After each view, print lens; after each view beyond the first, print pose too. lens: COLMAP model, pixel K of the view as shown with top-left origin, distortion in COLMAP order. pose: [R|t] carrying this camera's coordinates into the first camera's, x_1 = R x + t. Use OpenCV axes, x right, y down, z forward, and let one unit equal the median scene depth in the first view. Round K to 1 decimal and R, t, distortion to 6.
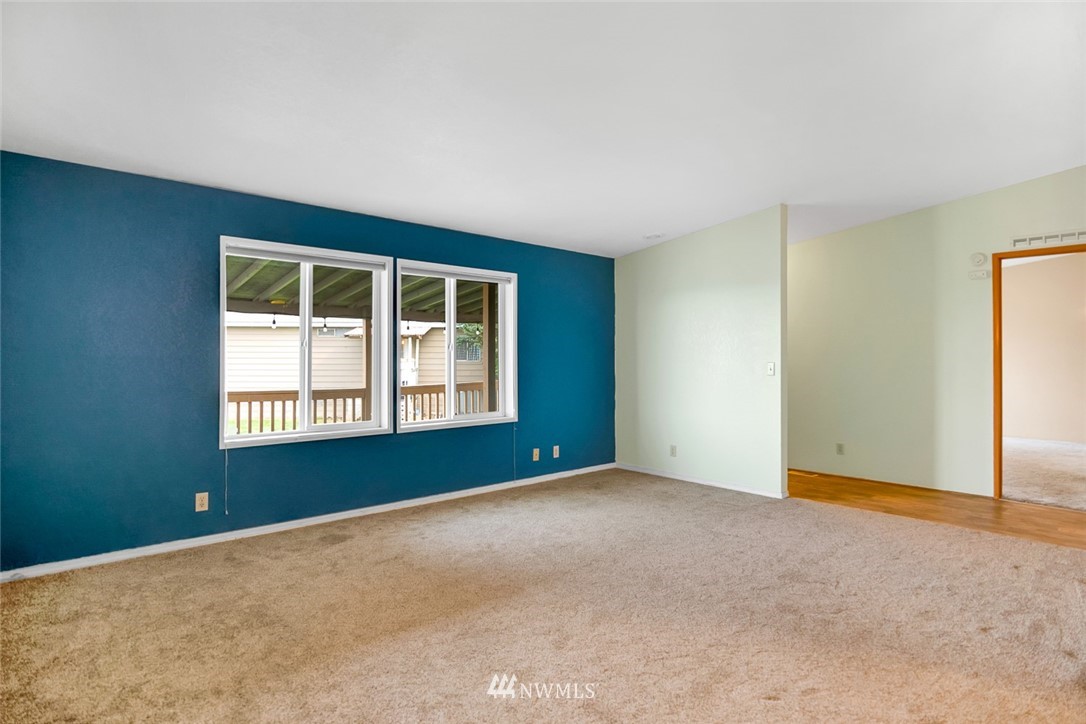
lens RADIAL K [[566.3, 0, 541.5], [0, 566.3, 355.0], [0, 0, 1]] dist [-0.017452, -0.000198]
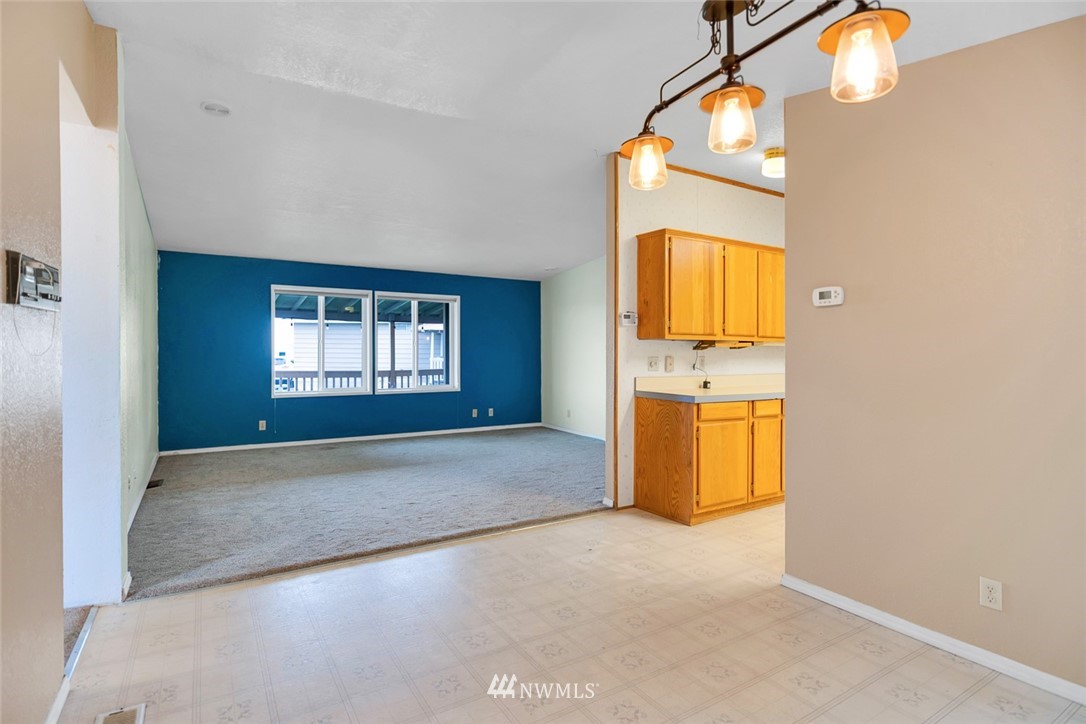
lens RADIAL K [[546.9, 0, 542.6], [0, 546.9, 358.3], [0, 0, 1]] dist [-0.019560, -0.000780]
pose [[0.986584, 0.007466, -0.163082, 0.482668], [-0.003762, 0.999728, 0.023010, -0.009210], [0.163210, -0.022088, 0.986344, -0.503197]]
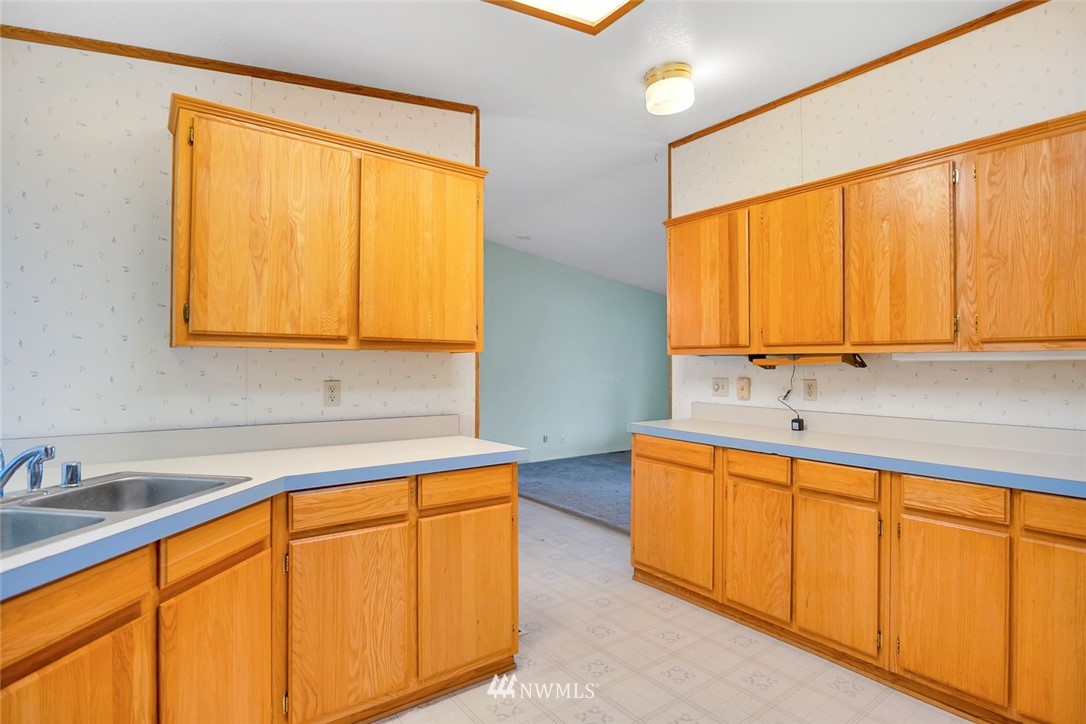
lens RADIAL K [[546.9, 0, 542.6], [0, 546.9, 358.3], [0, 0, 1]] dist [-0.019560, -0.000780]
pose [[-0.091710, -0.014743, -0.995677, 1.273650], [0.002105, 0.999885, -0.015000, -0.005991], [0.995784, -0.003472, -0.091668, 0.296703]]
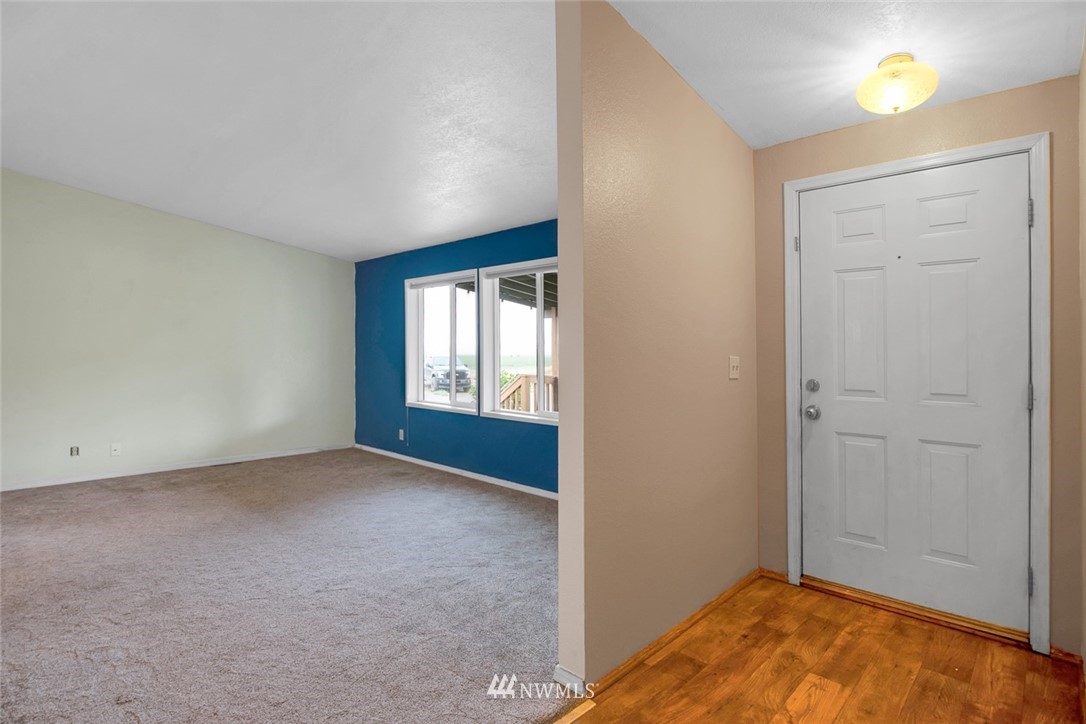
lens RADIAL K [[552.8, 0, 537.7], [0, 552.8, 363.4], [0, 0, 1]] dist [-0.002182, -0.001528]
pose [[0.080389, 0.017982, -0.996601, 0.872656], [-0.004767, 0.999833, 0.017655, 0.005679], [0.996752, 0.003332, 0.080461, 0.983853]]
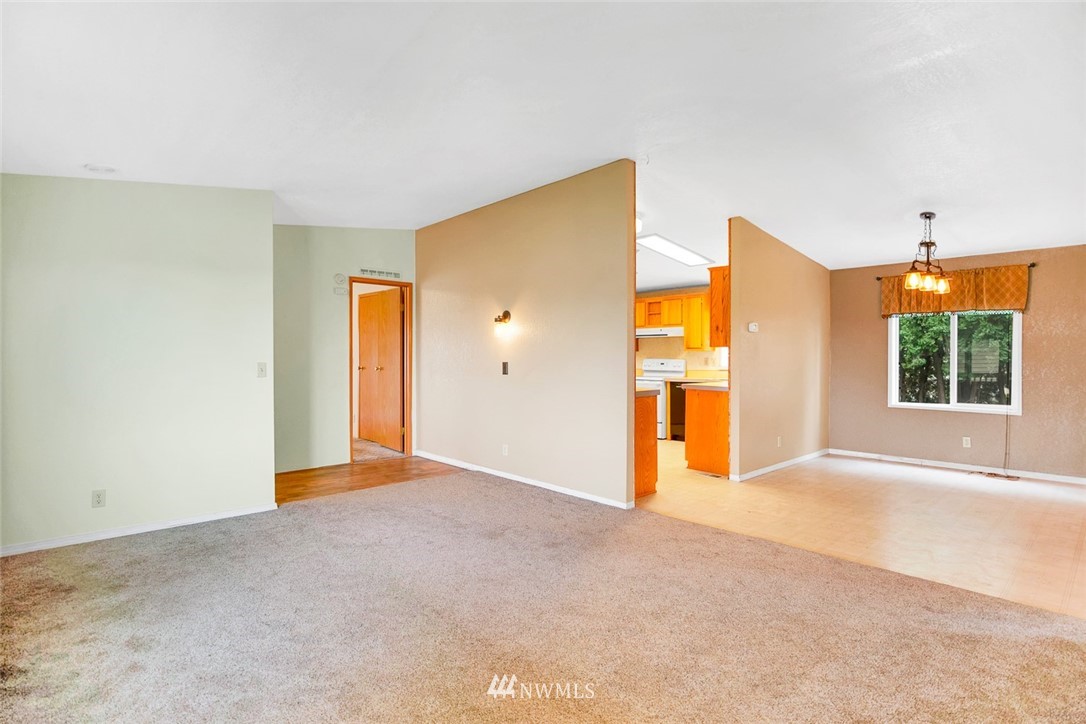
lens RADIAL K [[547.6, 0, 541.5], [0, 547.6, 356.4], [0, 0, 1]] dist [-0.017243, -0.000914]
pose [[-0.017278, -0.003673, 0.999844, -0.492397], [-0.003762, 0.999986, 0.003609, -0.002065], [-0.999844, -0.003699, -0.017291, 0.595822]]
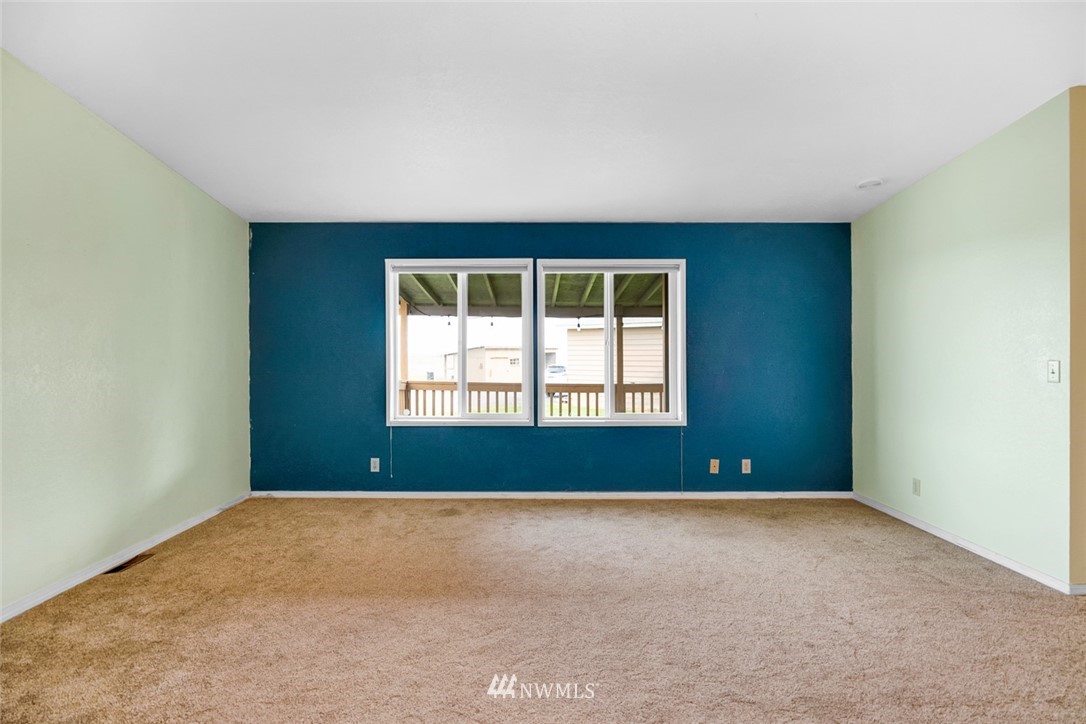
lens RADIAL K [[546.9, 0, 528.0], [0, 546.9, 361.2], [0, 0, 1]] dist [-0.020327, 0.000001]
pose [[0.744217, 0.005036, -0.667919, 0.389624], [0.005705, 0.999887, 0.013896, 0.003315], [0.667913, -0.014152, 0.744104, 0.226562]]
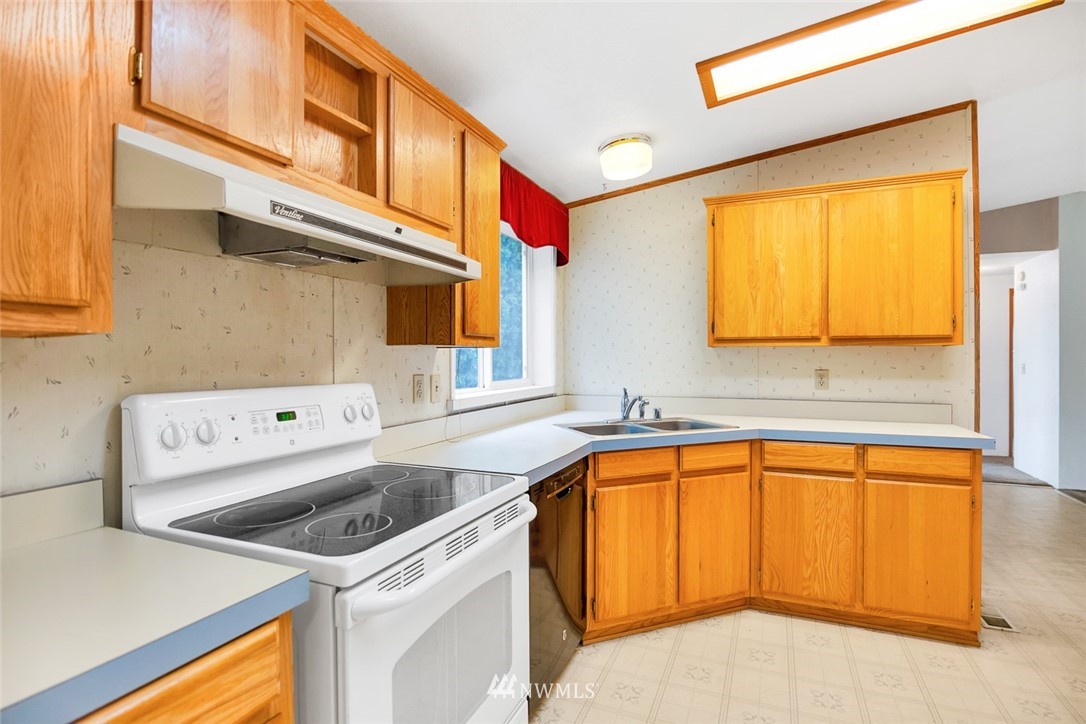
lens RADIAL K [[533.9, 0, 544.1], [0, 533.9, 361.7], [0, 0, 1]] dist [-0.021028, -0.000145]
pose [[-0.906462, 0.001751, -0.422283, 1.365508], [0.002569, 0.999996, -0.001368, -0.003040], [0.422279, -0.002325, -0.906463, 0.503303]]
